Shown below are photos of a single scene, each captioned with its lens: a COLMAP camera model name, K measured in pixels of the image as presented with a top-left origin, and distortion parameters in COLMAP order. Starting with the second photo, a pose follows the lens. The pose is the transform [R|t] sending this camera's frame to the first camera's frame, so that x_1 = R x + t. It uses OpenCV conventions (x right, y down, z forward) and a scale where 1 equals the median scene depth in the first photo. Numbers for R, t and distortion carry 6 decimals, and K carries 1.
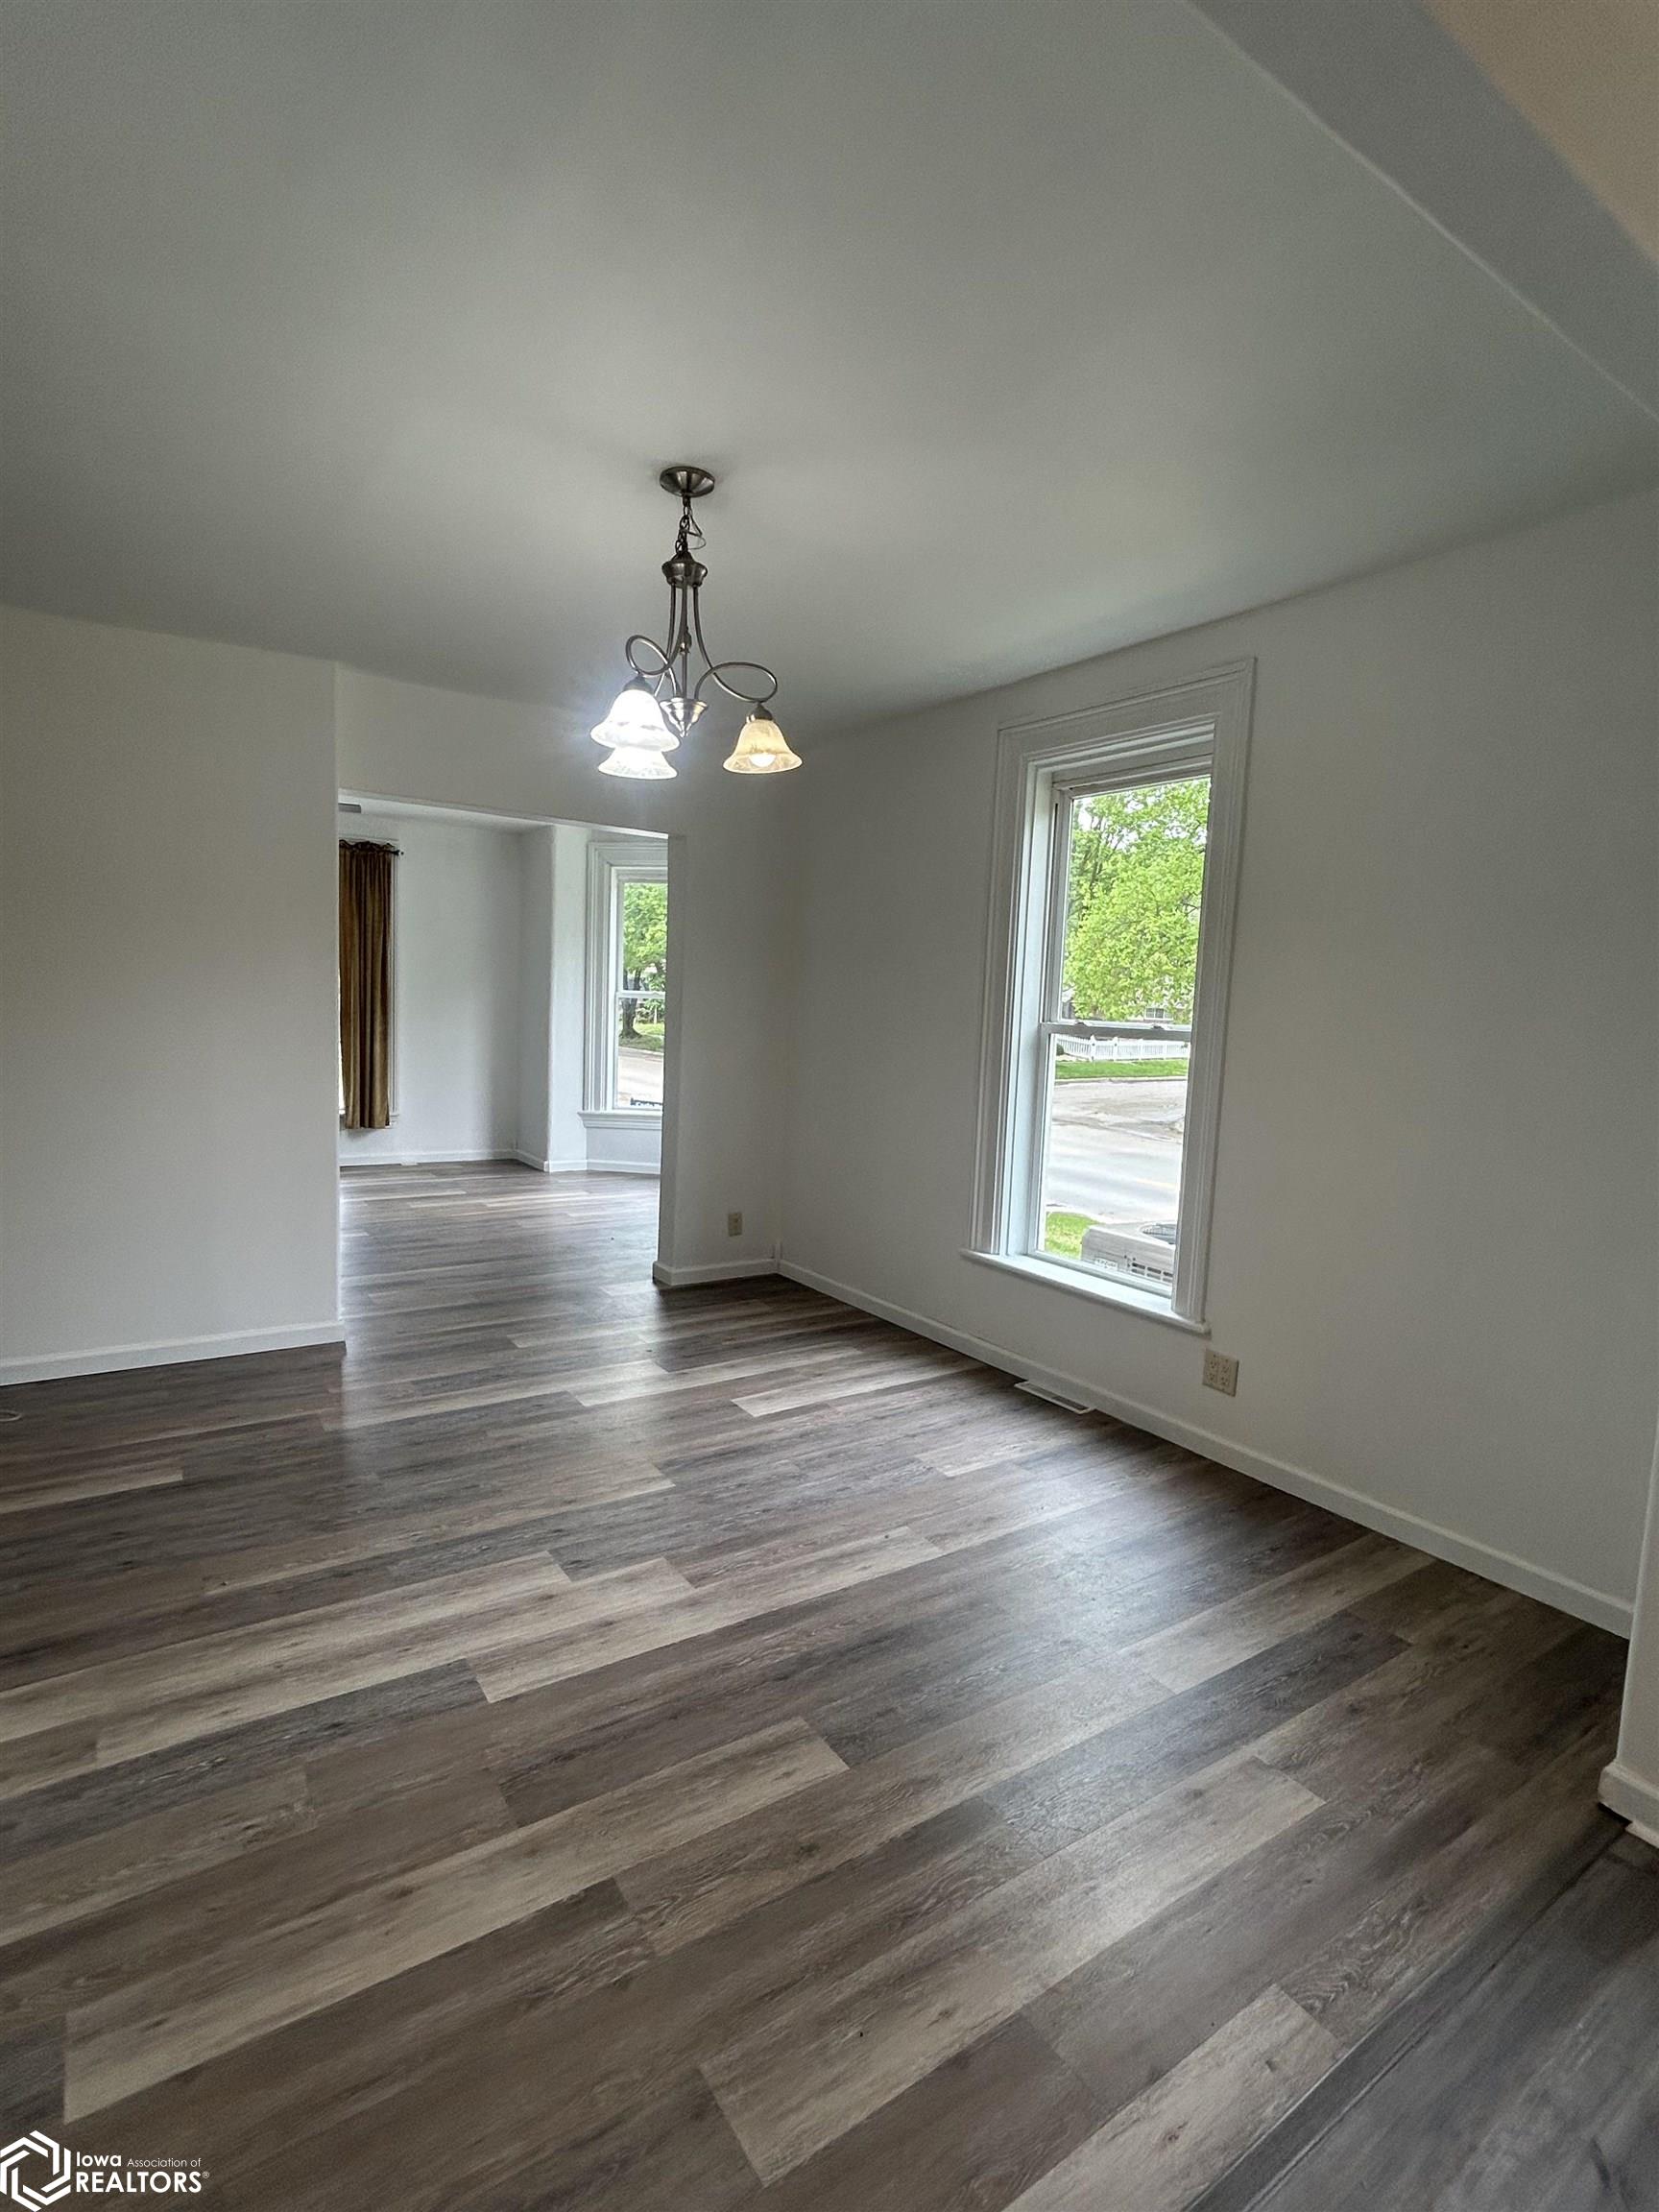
lens RADIAL K [[1065.5, 0, 821.2], [0, 1065.5, 1101.7], [0, 0, 1]] dist [-0.001595, 0.000417]
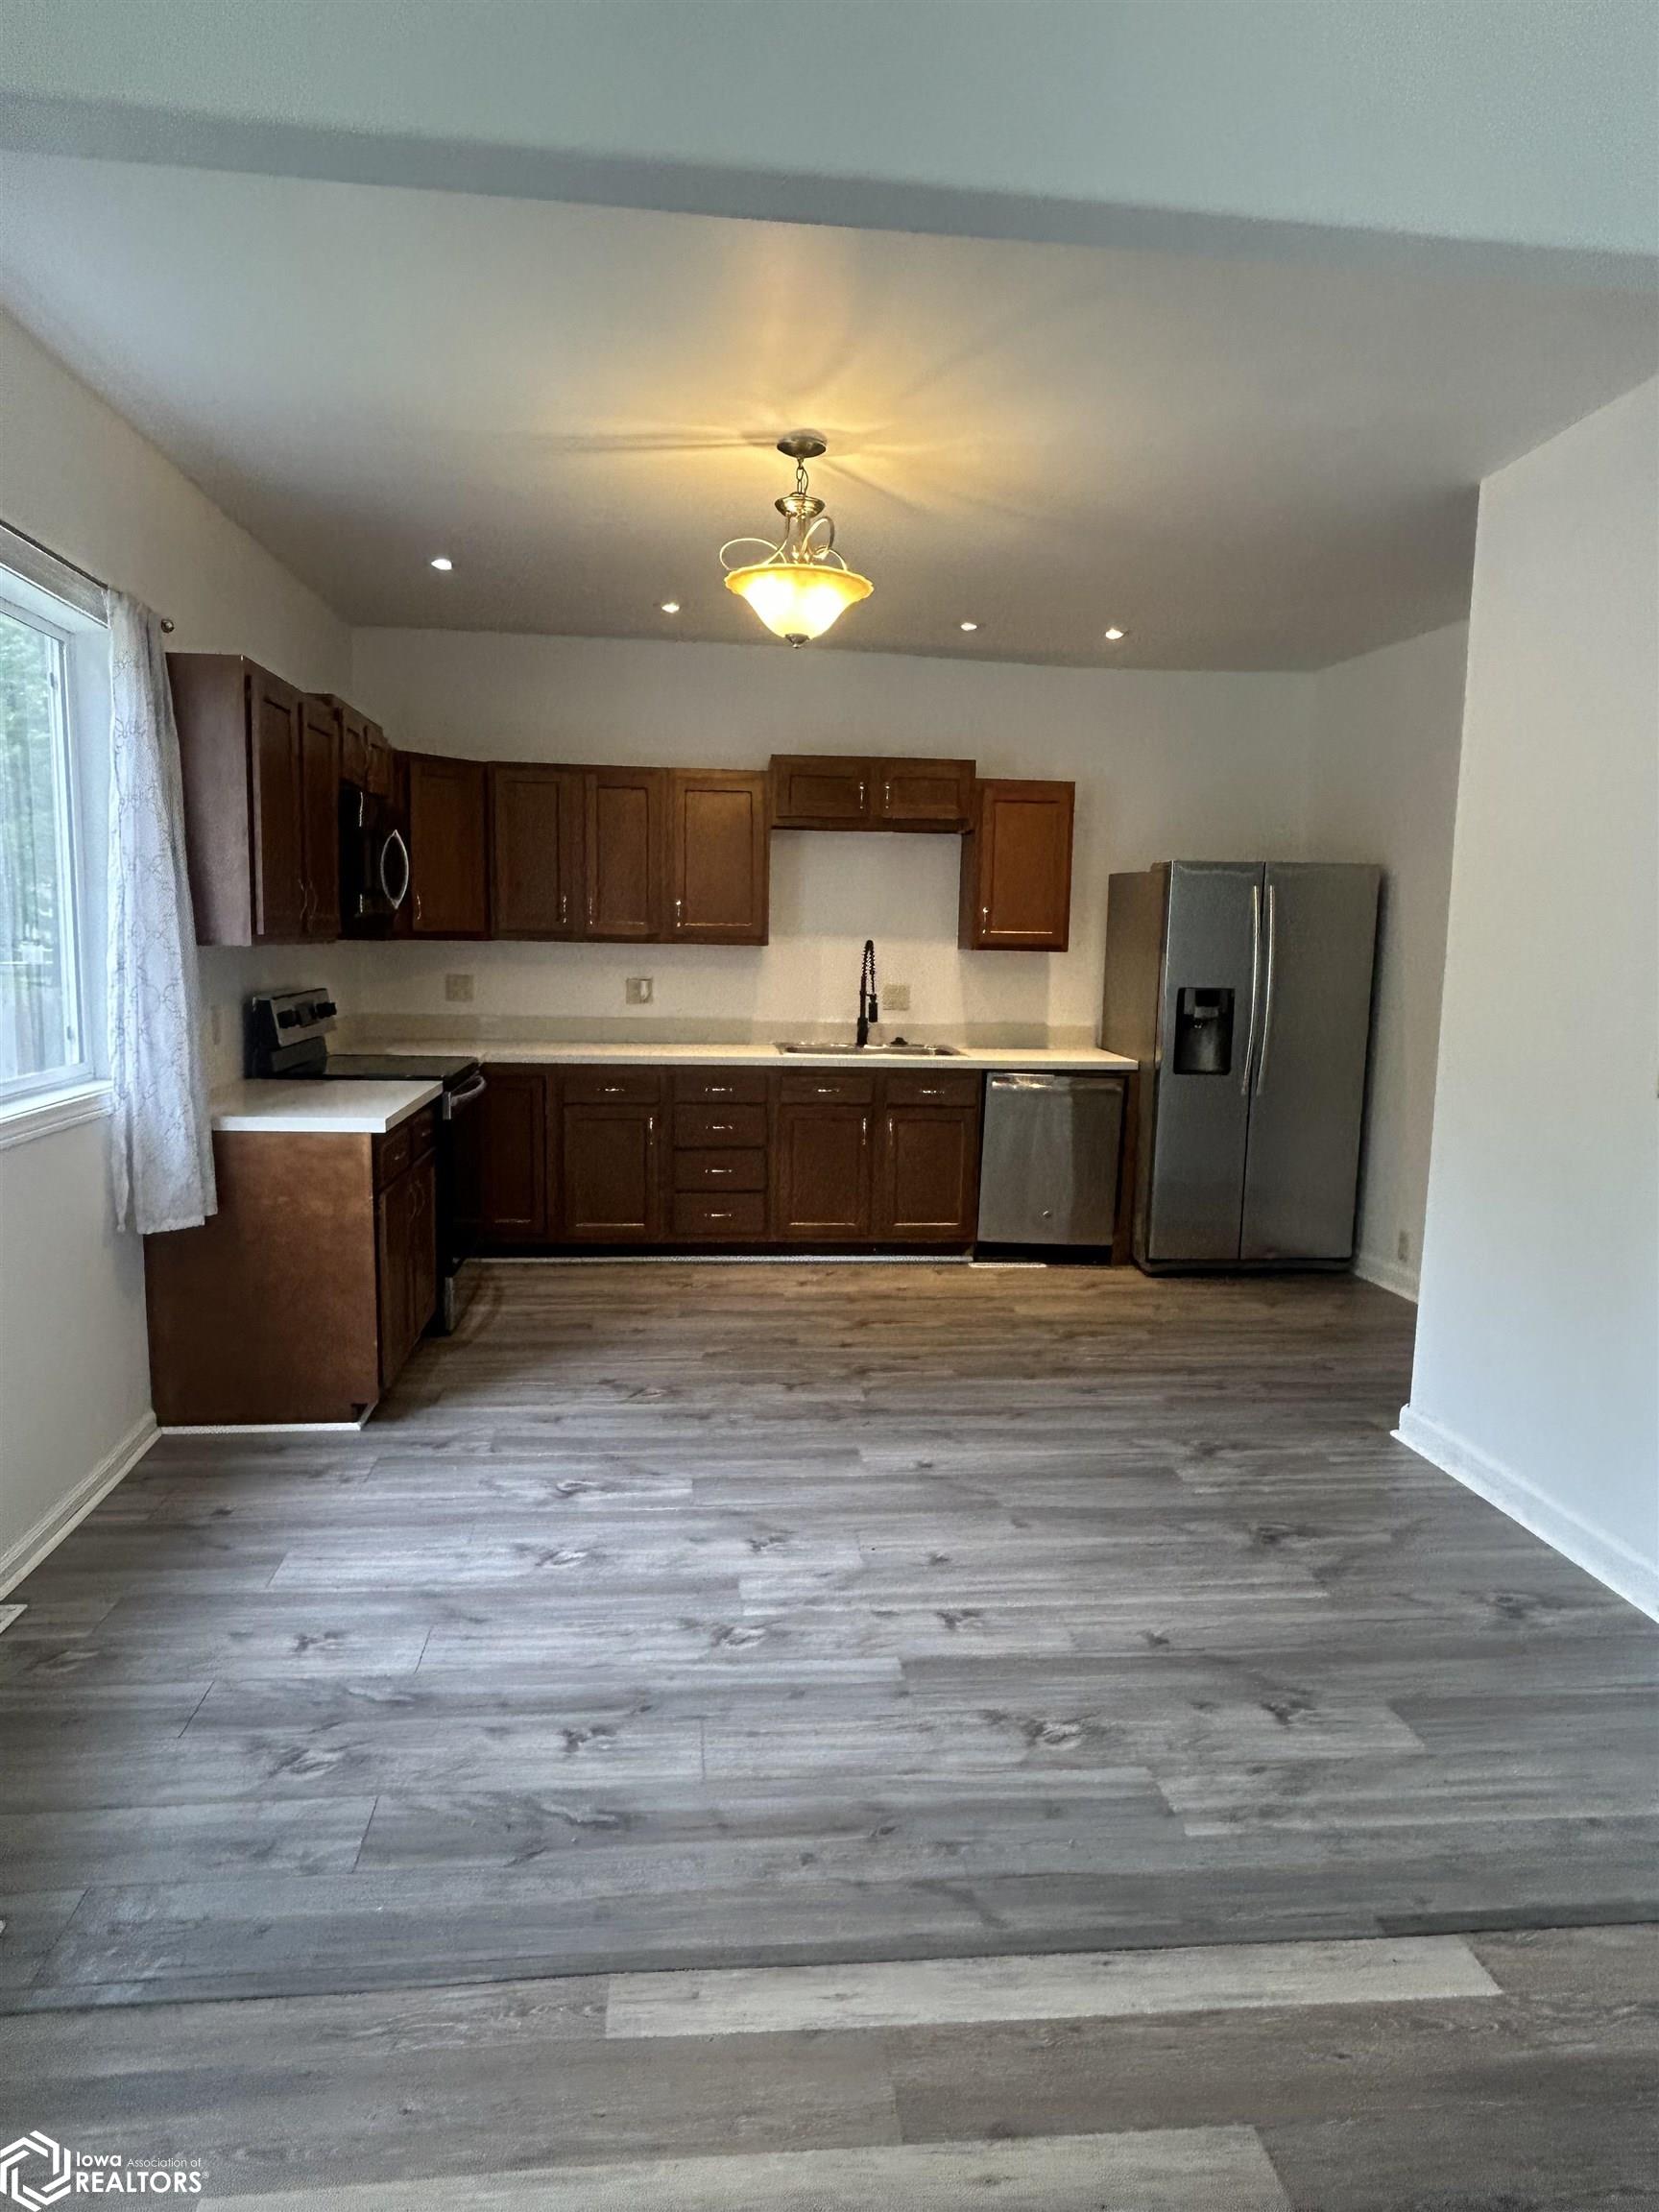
lens RADIAL K [[1389.5, 0, 837.3], [0, 1389.5, 1099.0], [0, 0, 1]] dist [-0.002587, -0.002661]
pose [[-0.883951, -0.113310, 0.453643, -0.074363], [-0.010775, 0.974872, 0.222507, -0.071296], [-0.467456, 0.191797, -0.862959, 0.839298]]
